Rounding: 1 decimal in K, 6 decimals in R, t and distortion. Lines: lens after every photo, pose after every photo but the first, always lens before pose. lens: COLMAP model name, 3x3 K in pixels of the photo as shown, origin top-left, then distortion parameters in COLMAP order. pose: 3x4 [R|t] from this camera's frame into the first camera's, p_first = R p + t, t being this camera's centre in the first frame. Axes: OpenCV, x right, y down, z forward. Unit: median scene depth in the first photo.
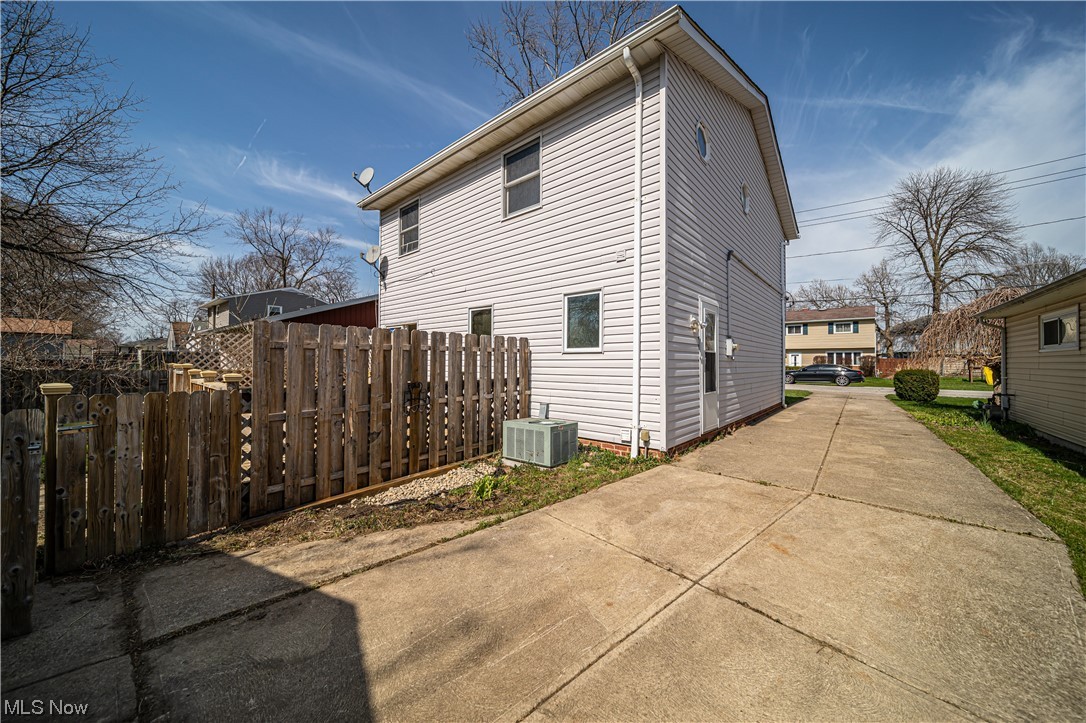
lens RADIAL K [[379.2, 0, 541.8], [0, 379.2, 358.5], [0, 0, 1]] dist [-0.002218, -0.000029]
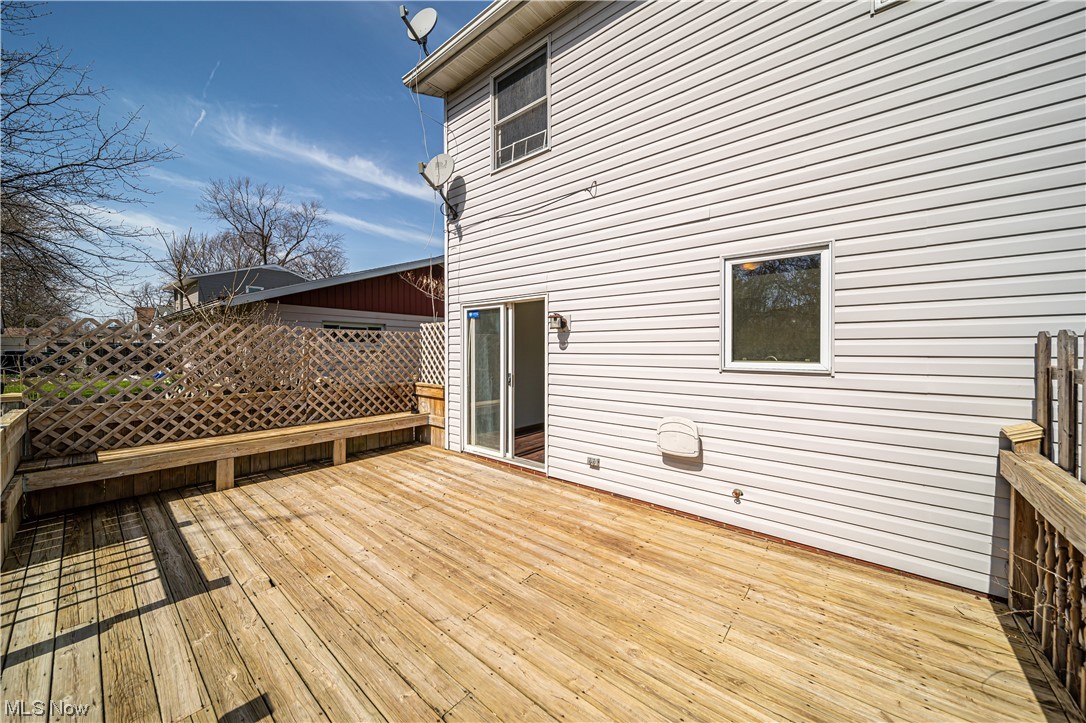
lens RADIAL K [[388.3, 0, 543.0], [0, 388.3, 361.5], [0, 0, 1]] dist [-0.013614, -0.000052]
pose [[0.999676, 0.000063, 0.025446, -0.237896], [-0.001025, 0.999285, 0.037782, -0.022114], [-0.025426, -0.037796, 0.998962, 0.341016]]
